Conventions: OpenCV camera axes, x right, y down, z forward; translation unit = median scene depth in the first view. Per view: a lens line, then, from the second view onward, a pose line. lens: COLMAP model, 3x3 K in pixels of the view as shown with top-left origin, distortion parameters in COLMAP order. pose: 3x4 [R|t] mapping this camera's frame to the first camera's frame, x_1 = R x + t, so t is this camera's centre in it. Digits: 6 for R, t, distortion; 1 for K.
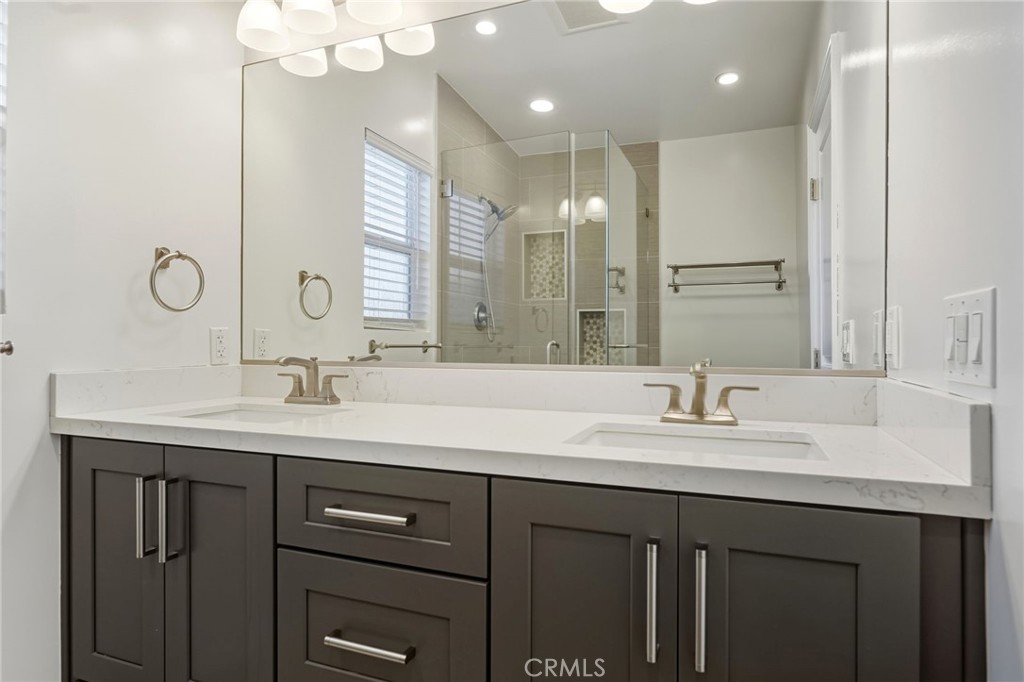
lens RADIAL K [[580.6, 0, 512.2], [0, 580.6, 340.2], [0, 0, 1]] dist [-0.004222, -0.002452]
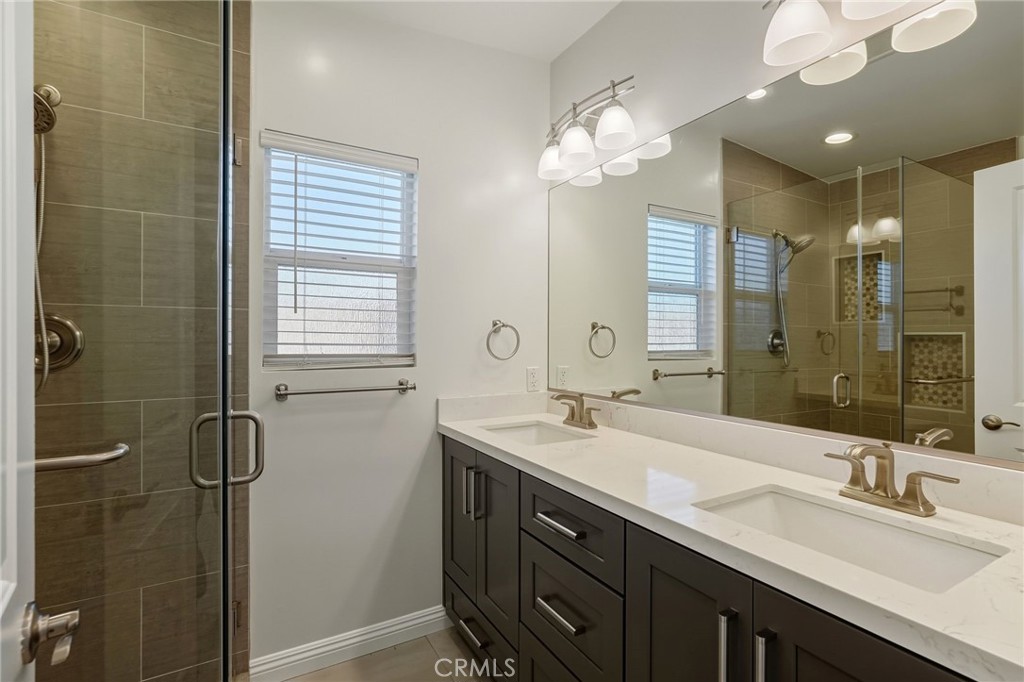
lens RADIAL K [[476.3, 0, 512.0], [0, 476.3, 337.8], [0, 0, 1]] dist [-0.003019, 0.001762]
pose [[0.781967, -0.000834, -0.623319, 0.142709], [-0.000810, 0.999997, -0.002355, -0.058839], [0.623319, 0.002346, 0.781964, -0.007483]]
